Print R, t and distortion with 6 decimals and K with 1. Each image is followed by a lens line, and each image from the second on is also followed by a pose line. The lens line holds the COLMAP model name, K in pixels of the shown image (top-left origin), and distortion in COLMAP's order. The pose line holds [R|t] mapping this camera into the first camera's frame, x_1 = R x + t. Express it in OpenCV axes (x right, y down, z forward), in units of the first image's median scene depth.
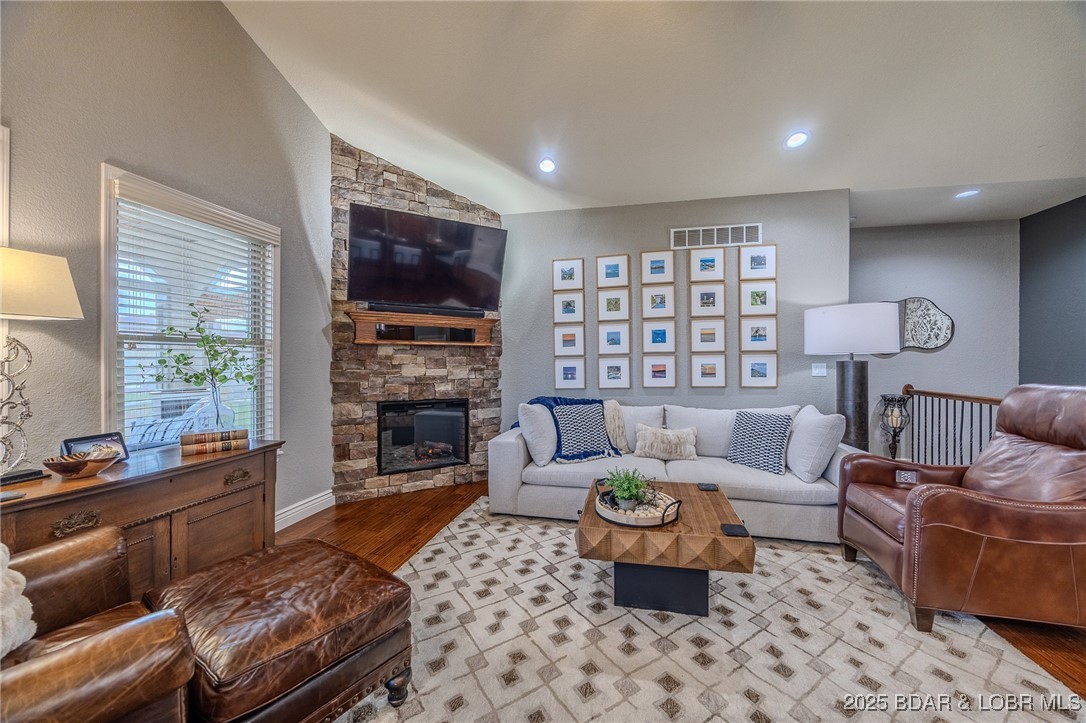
lens RADIAL K [[414.1, 0, 536.3], [0, 414.1, 361.1], [0, 0, 1]] dist [-0.002206, -0.001873]
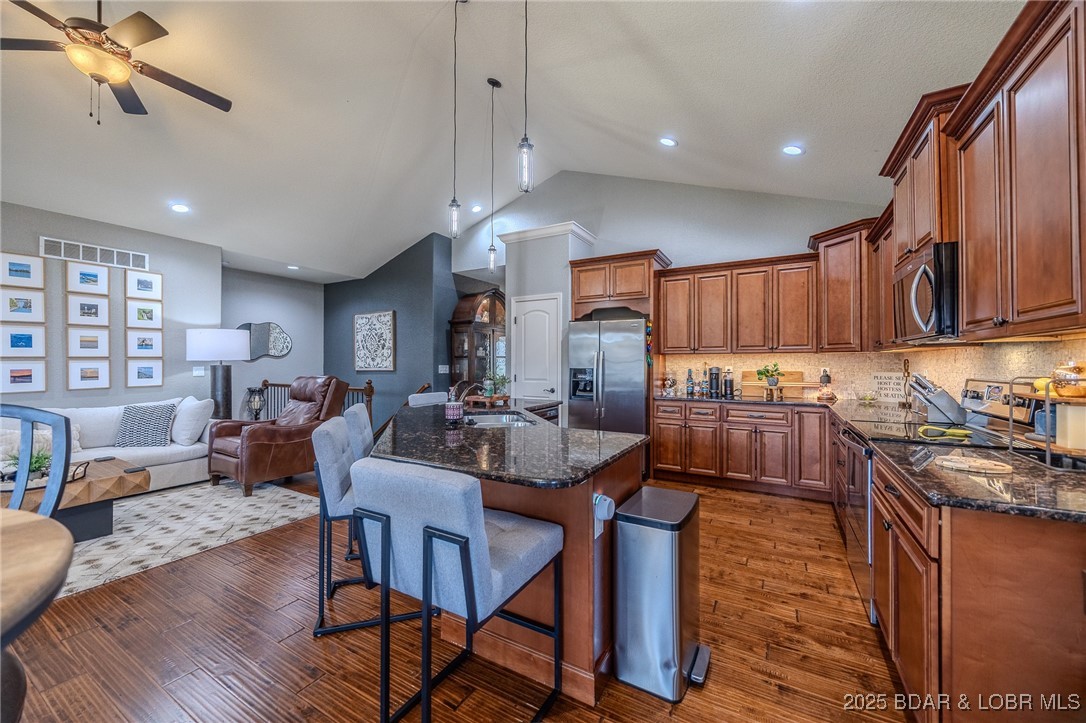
lens RADIAL K [[414.1, 0, 559.9], [0, 414.1, 361.9], [0, 0, 1]] dist [-0.002206, -0.001873]
pose [[0.266980, 0.001023, 0.963702, -0.312669], [-0.003547, 0.999994, -0.000079, -0.014242], [-0.963696, -0.003397, 0.266982, -0.513792]]
